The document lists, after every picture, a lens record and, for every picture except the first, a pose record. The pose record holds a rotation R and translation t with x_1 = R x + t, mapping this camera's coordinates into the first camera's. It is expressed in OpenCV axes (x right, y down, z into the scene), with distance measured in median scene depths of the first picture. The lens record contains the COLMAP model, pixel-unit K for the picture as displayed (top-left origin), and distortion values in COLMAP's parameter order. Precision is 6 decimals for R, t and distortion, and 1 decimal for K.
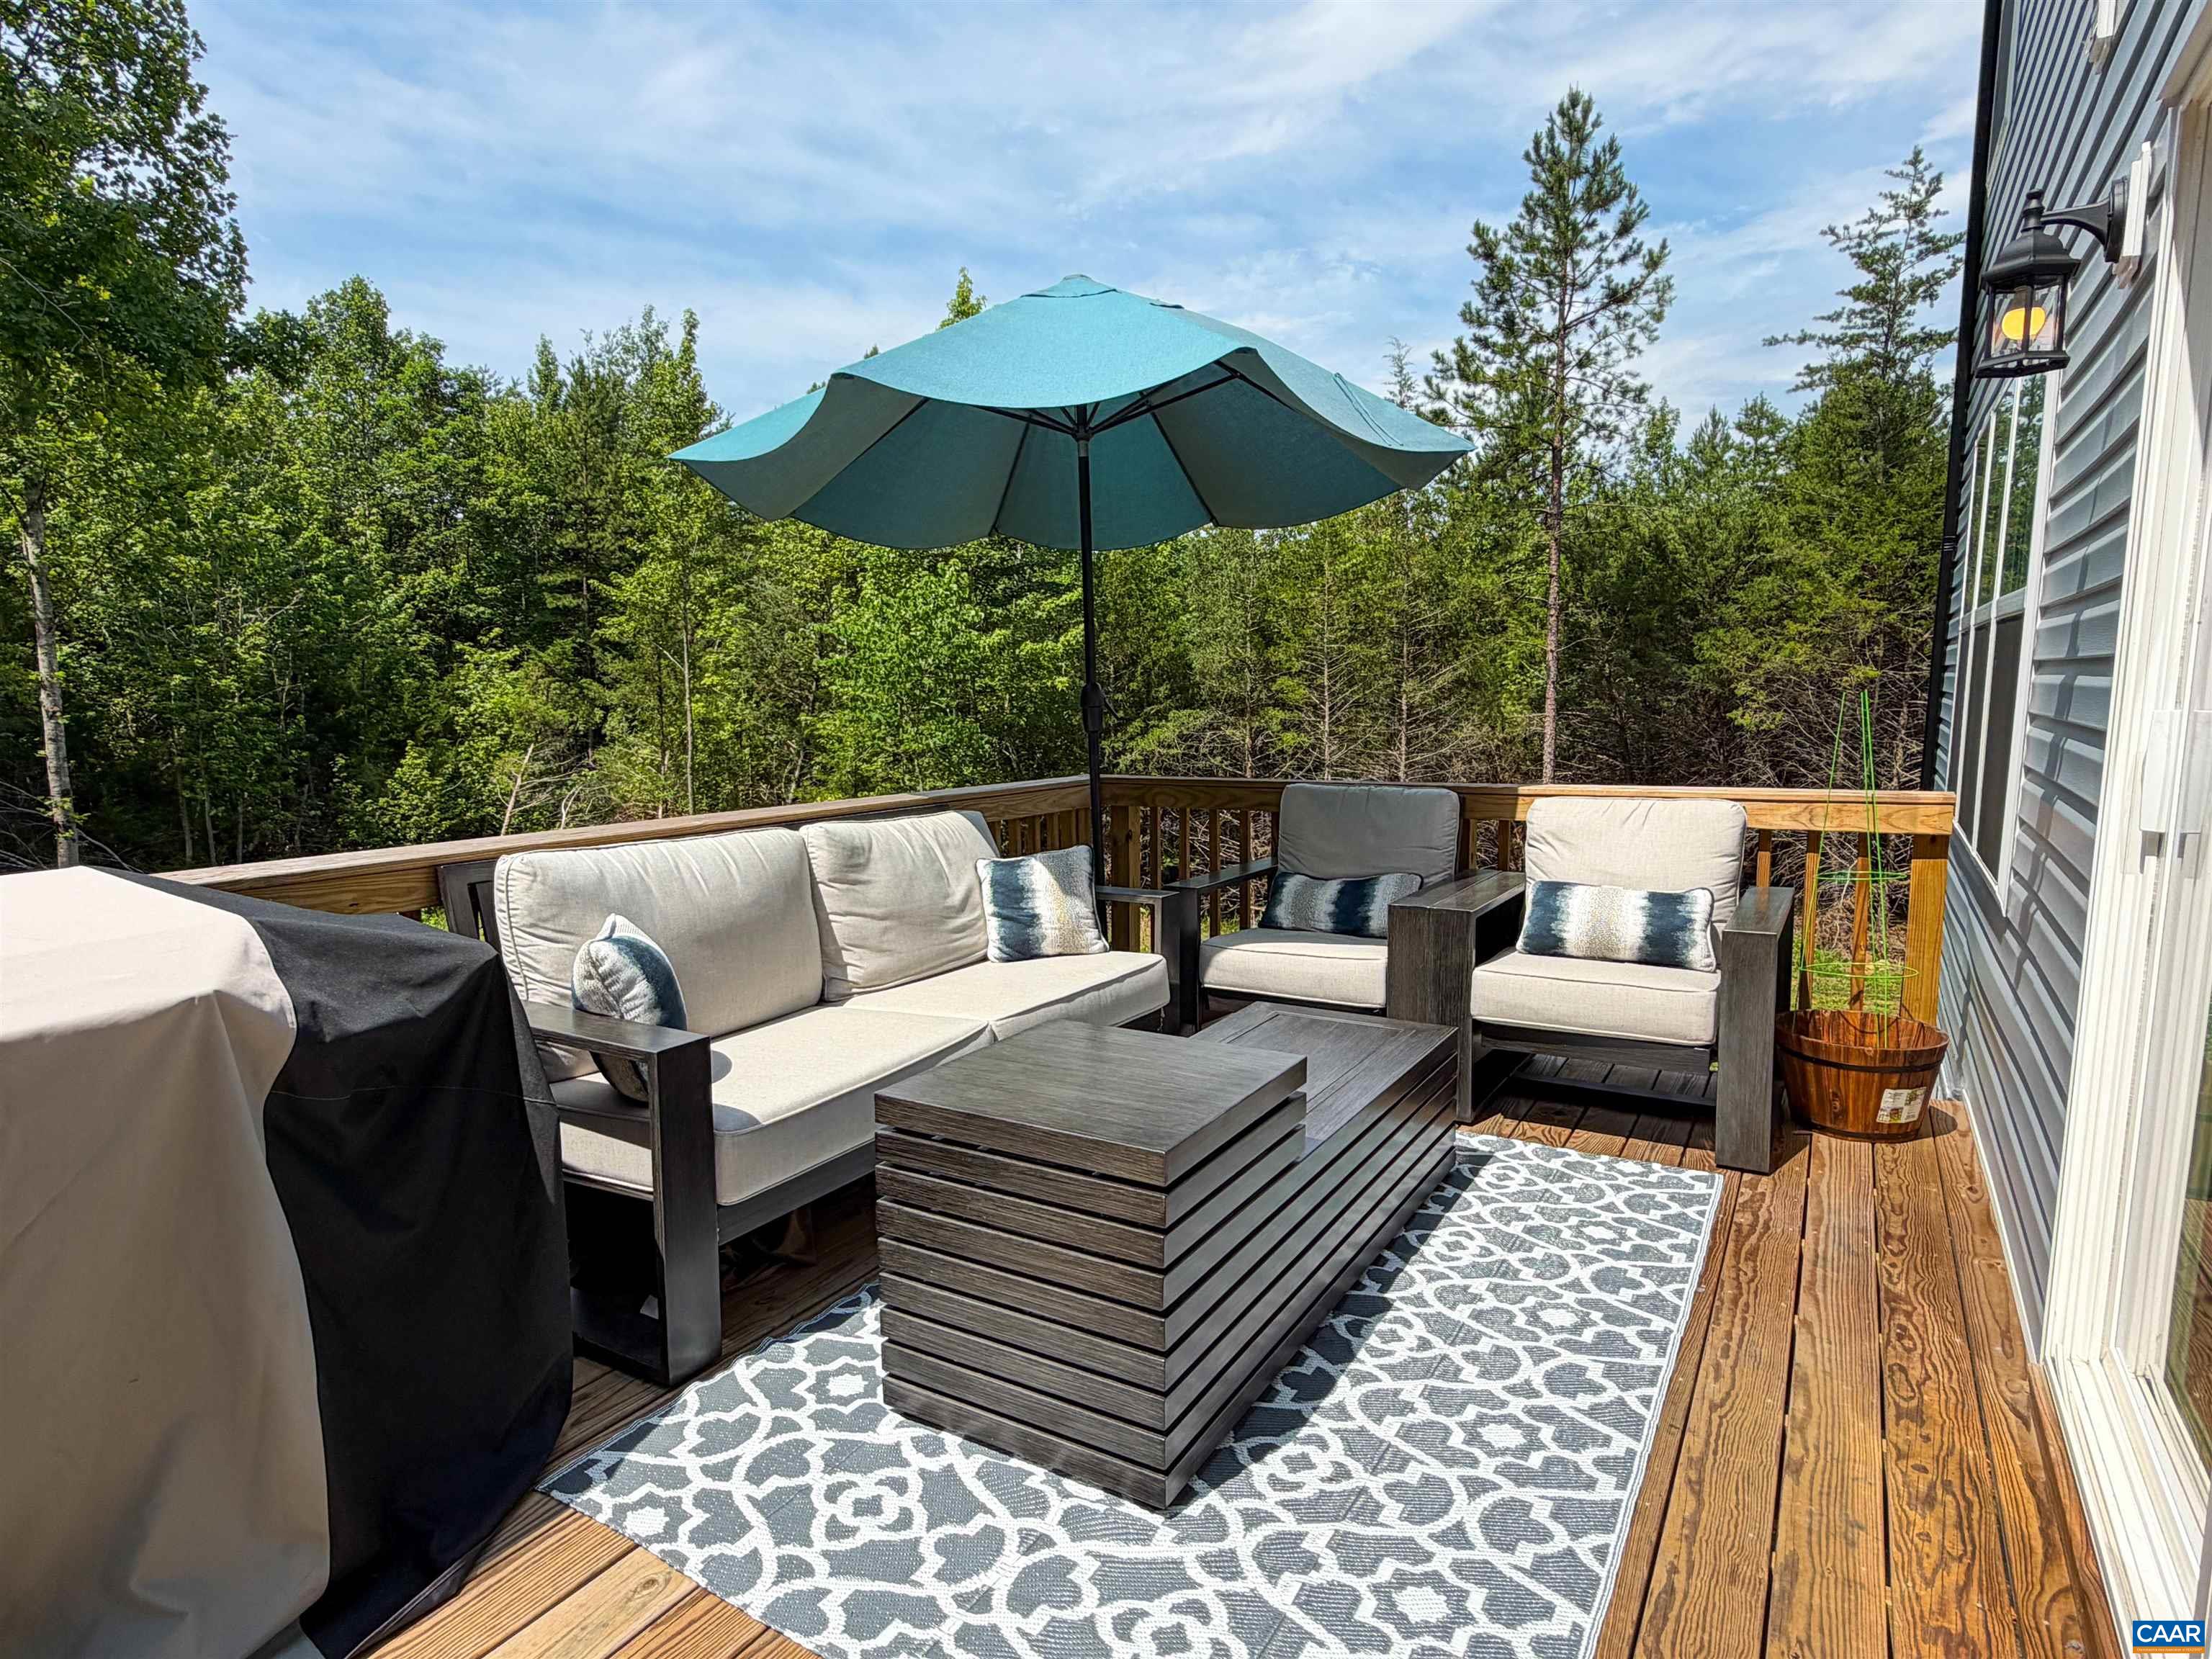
lens RADIAL K [[1315.3, 0, 1106.0], [0, 1315.3, 829.5], [0, 0, 1]] dist [-0.039657, 0.000068]
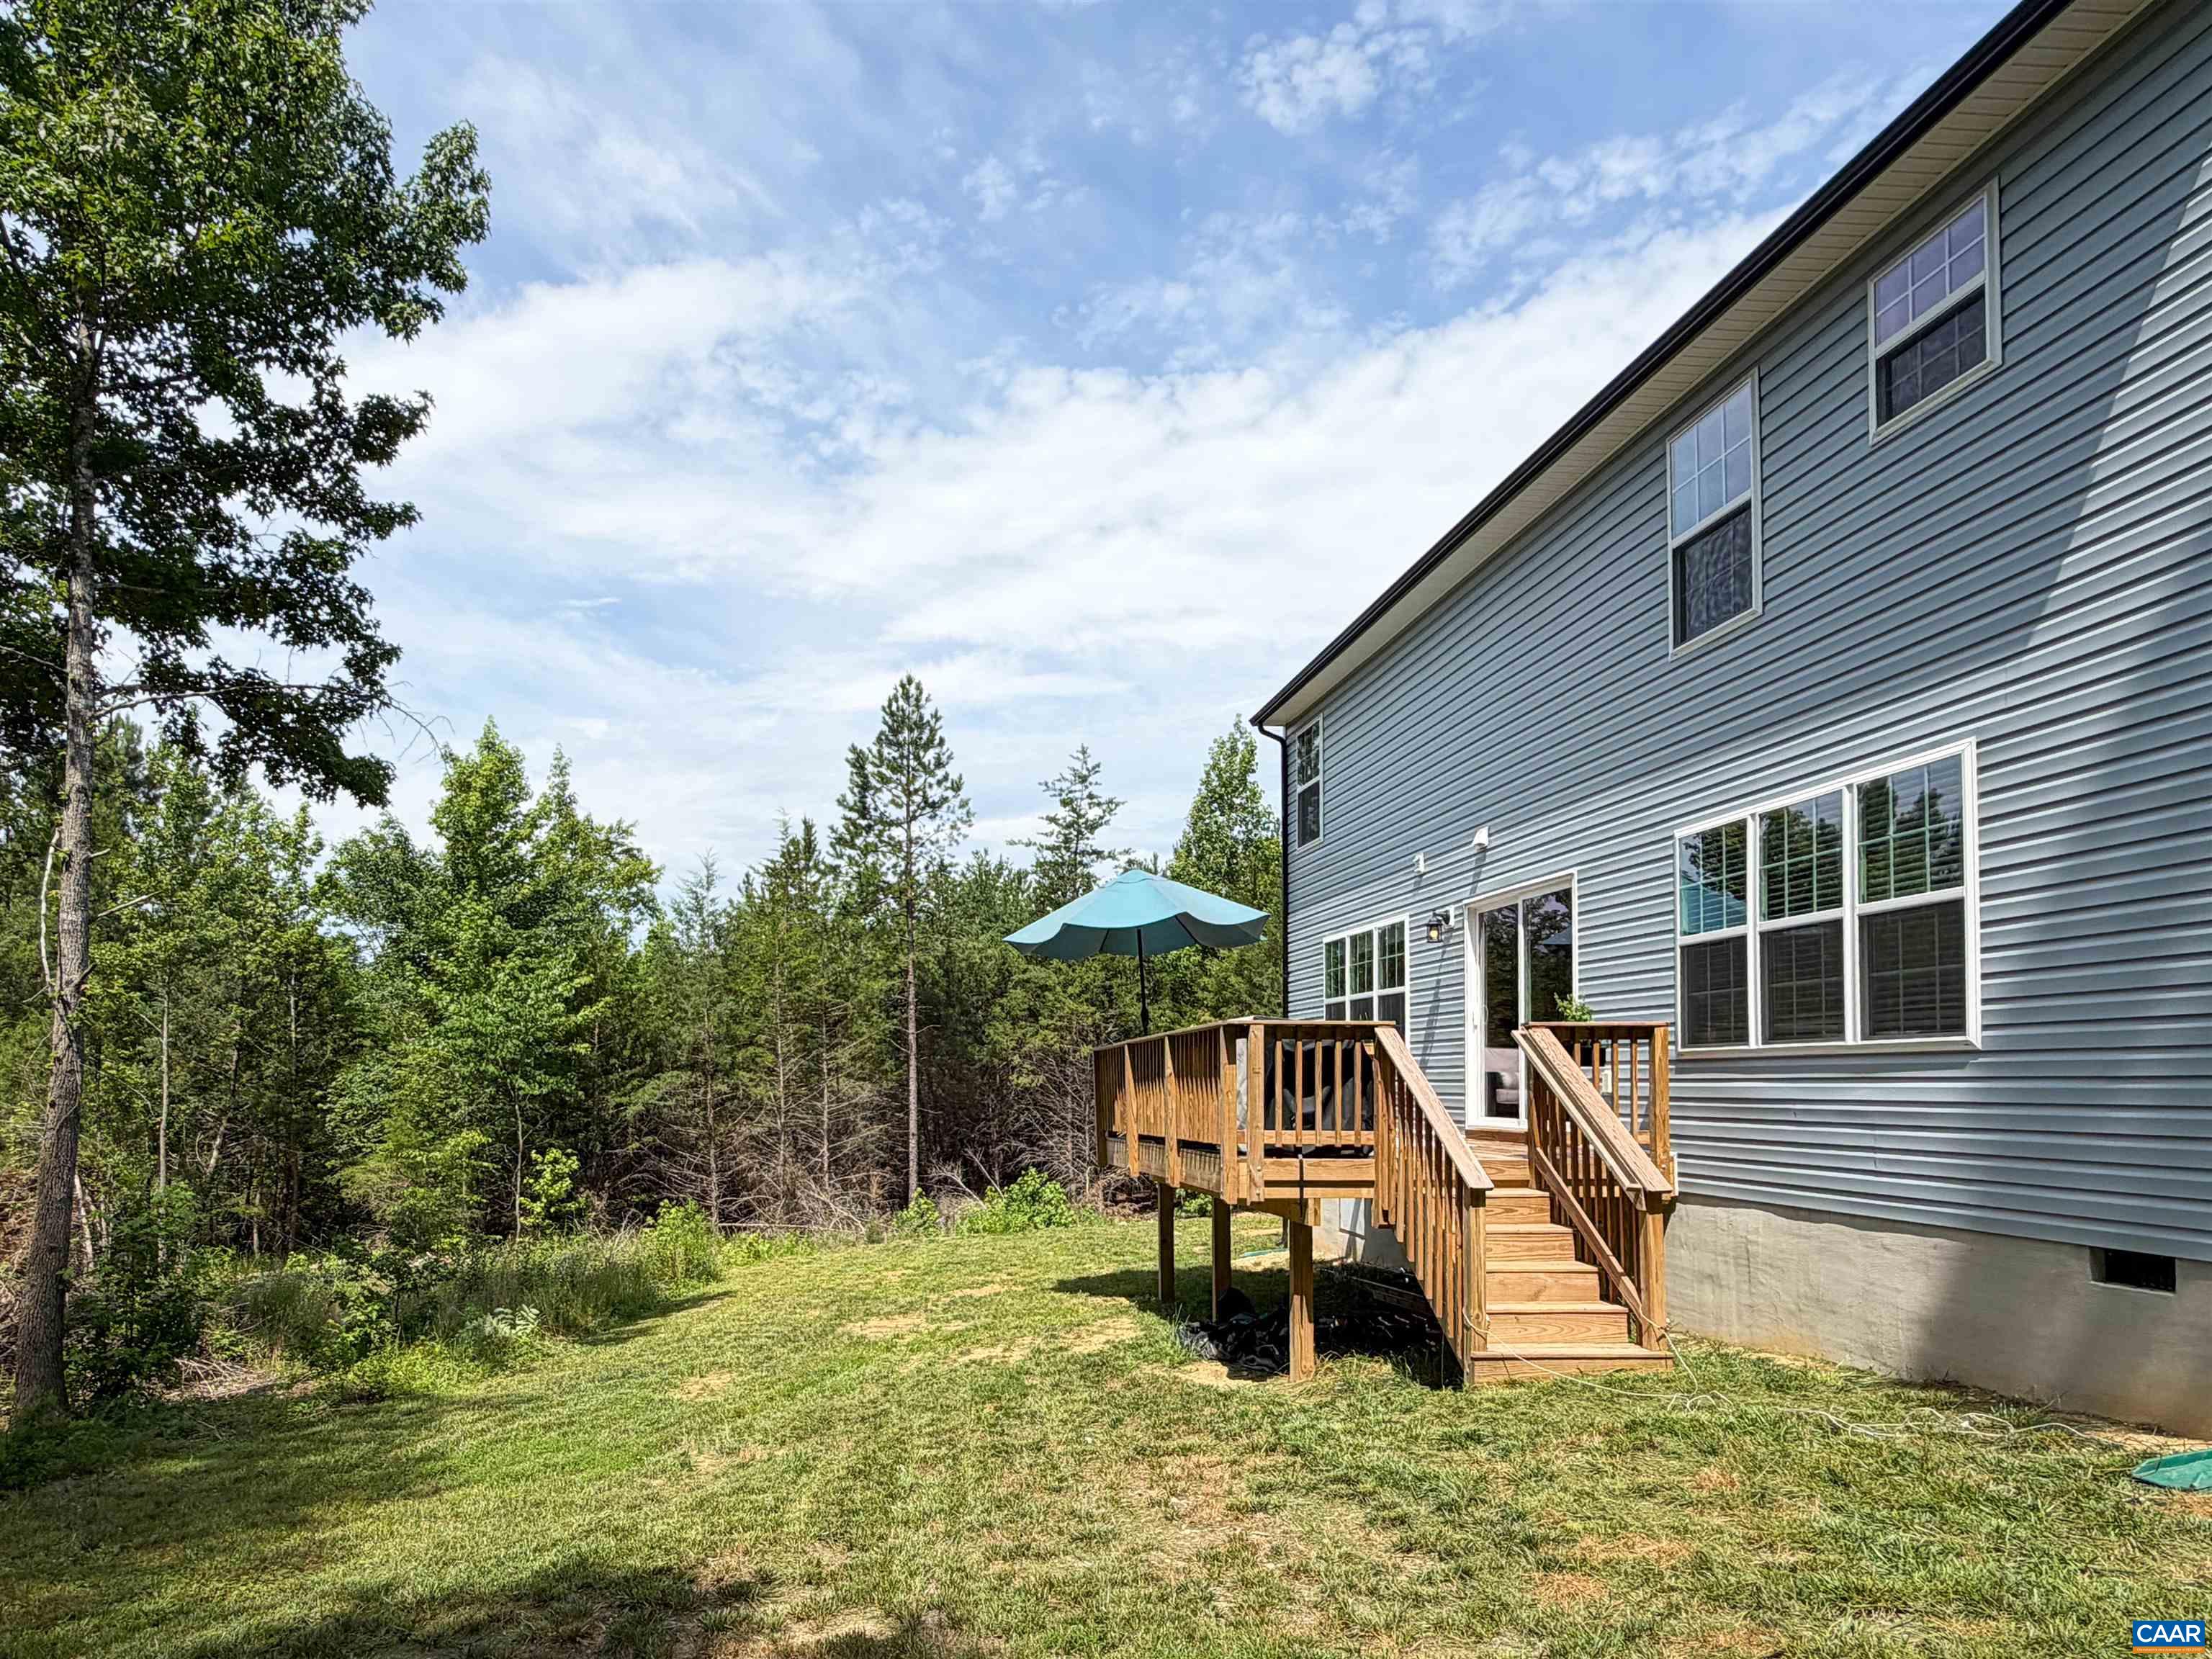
lens RADIAL K [[1315.3, 0, 1106.0], [0, 1315.3, 829.5], [0, 0, 1]] dist [-0.039657, 0.000068]
pose [[0.743532, 0.127468, 0.656439, -0.488902], [0.071607, 0.960842, -0.267684, 0.053517], [-0.664856, 0.246037, 0.705289, -0.240511]]
